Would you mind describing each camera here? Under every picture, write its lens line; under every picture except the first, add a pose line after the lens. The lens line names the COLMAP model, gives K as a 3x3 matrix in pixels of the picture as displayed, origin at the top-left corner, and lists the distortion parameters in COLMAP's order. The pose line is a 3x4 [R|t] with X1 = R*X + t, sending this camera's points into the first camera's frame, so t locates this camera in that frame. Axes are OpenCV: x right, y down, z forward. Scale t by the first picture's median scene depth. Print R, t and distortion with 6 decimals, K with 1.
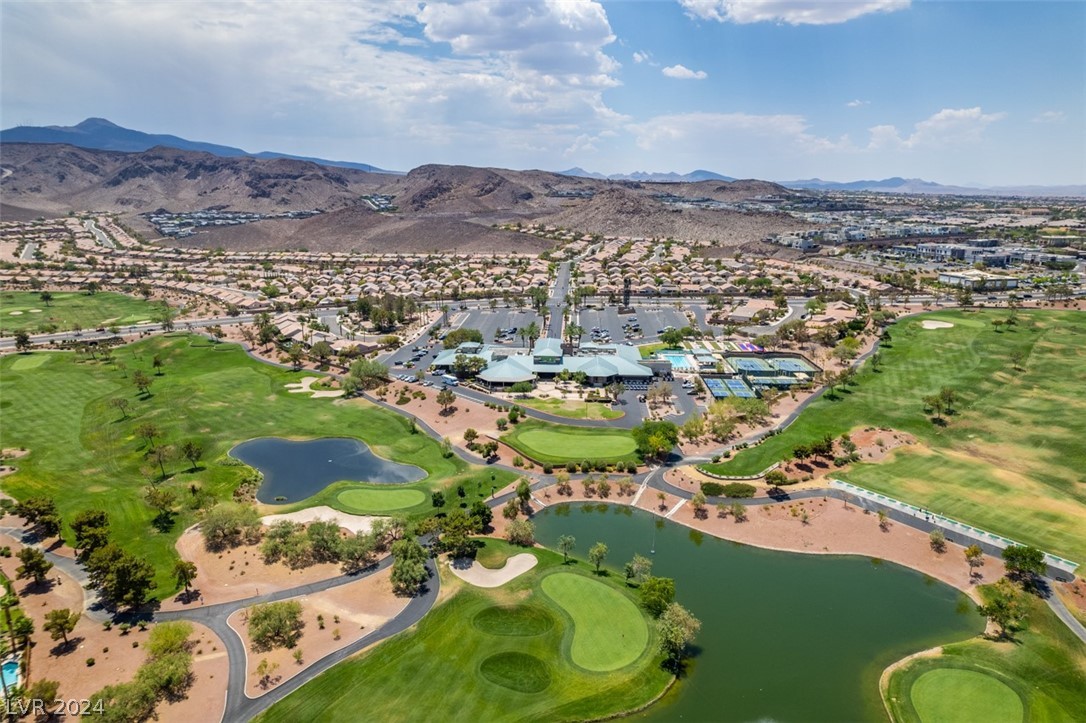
lens RADIAL K [[693.9, 0, 544.9], [0, 693.9, 364.9], [0, 0, 1]] dist [-0.075255, 0.069453]
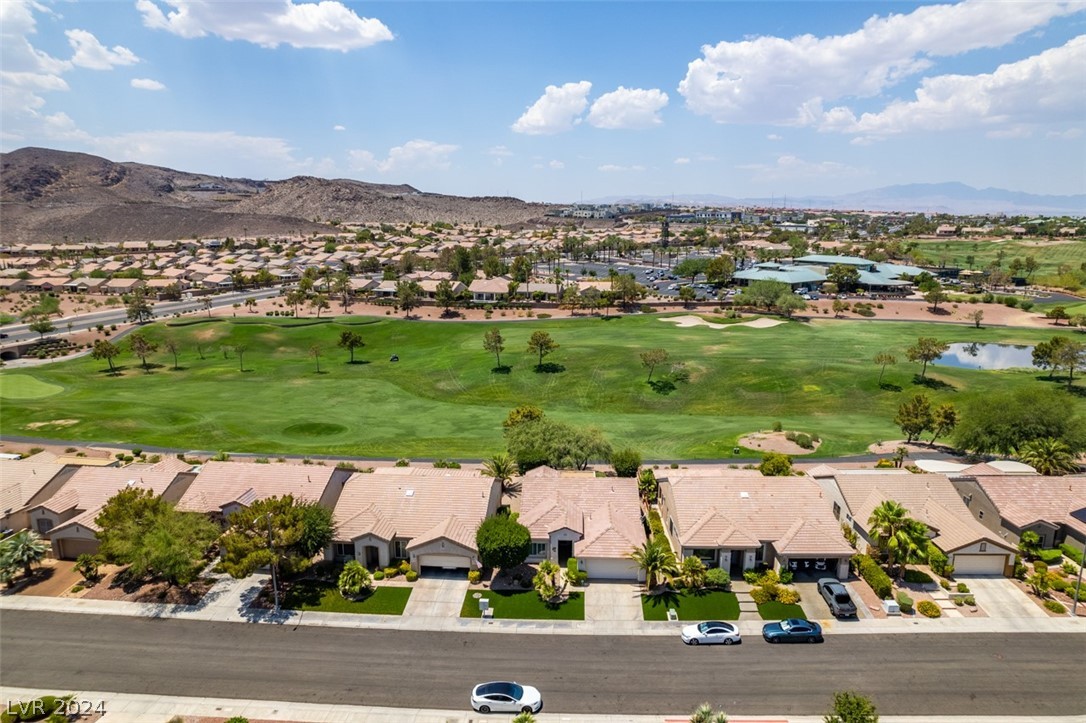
lens RADIAL K [[693.9, 0, 539.6], [0, 693.9, 357.8], [0, 0, 1]] dist [-0.075255, 0.069453]
pose [[0.769251, -0.130551, 0.625468, -0.171973], [0.154946, 0.987800, 0.015613, 0.005275], [-0.619875, 0.084903, 0.780094, 0.100460]]
